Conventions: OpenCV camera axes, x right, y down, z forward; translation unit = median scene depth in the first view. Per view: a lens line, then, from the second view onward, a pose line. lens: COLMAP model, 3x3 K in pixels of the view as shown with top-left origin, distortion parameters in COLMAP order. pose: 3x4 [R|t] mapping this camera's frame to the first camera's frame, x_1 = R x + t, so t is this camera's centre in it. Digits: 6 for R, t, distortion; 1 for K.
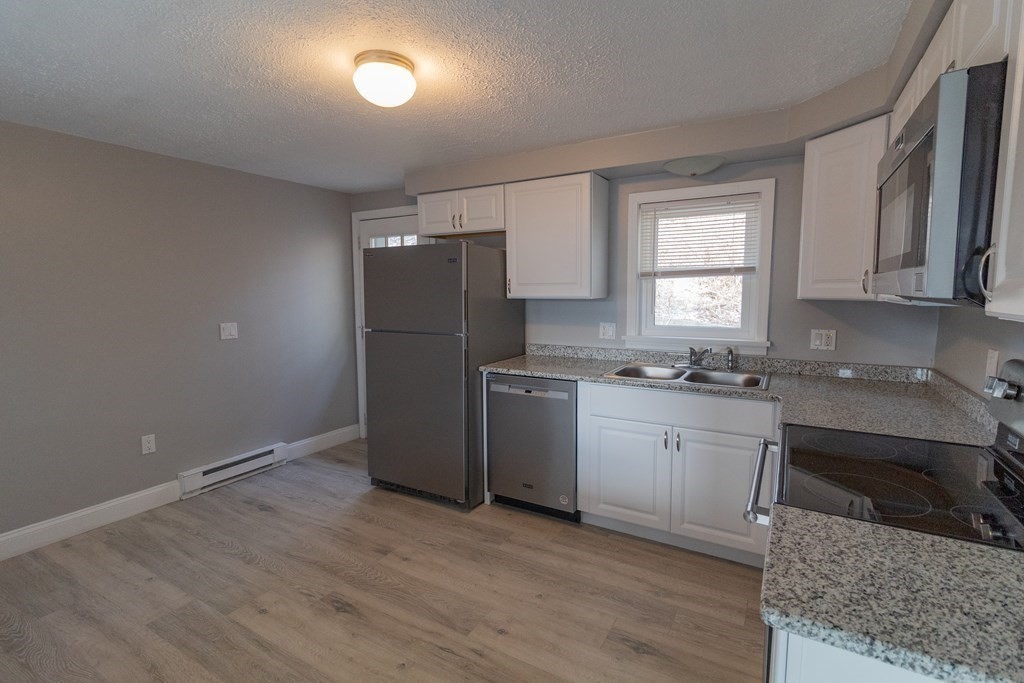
lens RADIAL K [[476.7, 0, 510.4], [0, 476.7, 331.9], [0, 0, 1]] dist [0.001200, 0.000397]
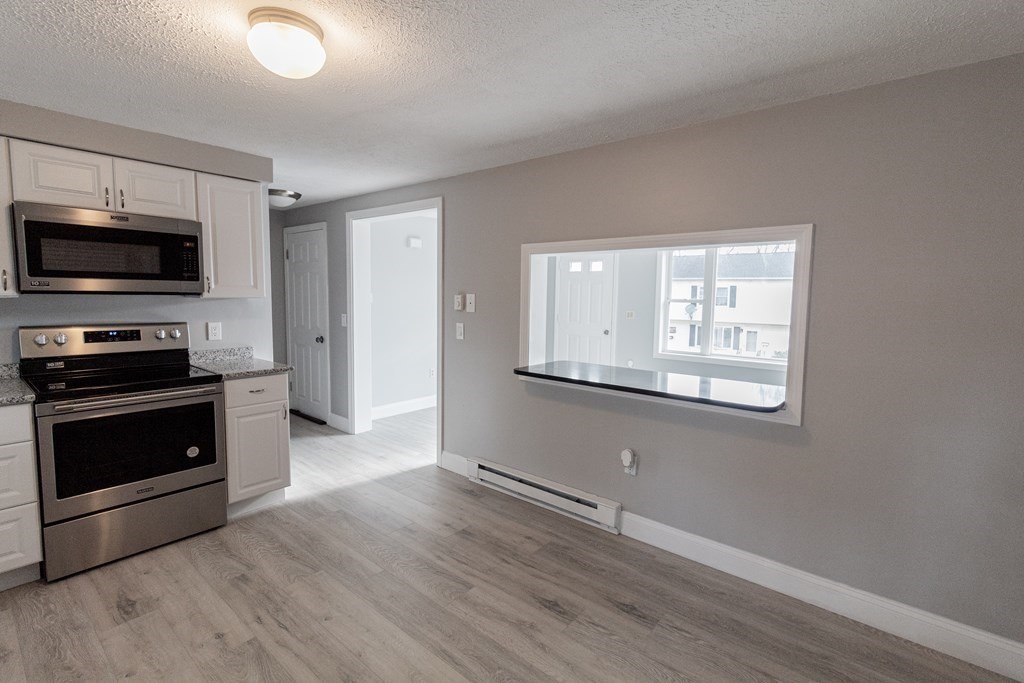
lens RADIAL K [[485.0, 0, 518.2], [0, 485.0, 335.0], [0, 0, 1]] dist [0.000273, 0.000223]
pose [[-0.986400, -0.026862, 0.162152, -0.584596], [0.001654, 0.984882, 0.173219, -0.120558], [-0.164353, 0.171131, -0.971443, 1.333184]]
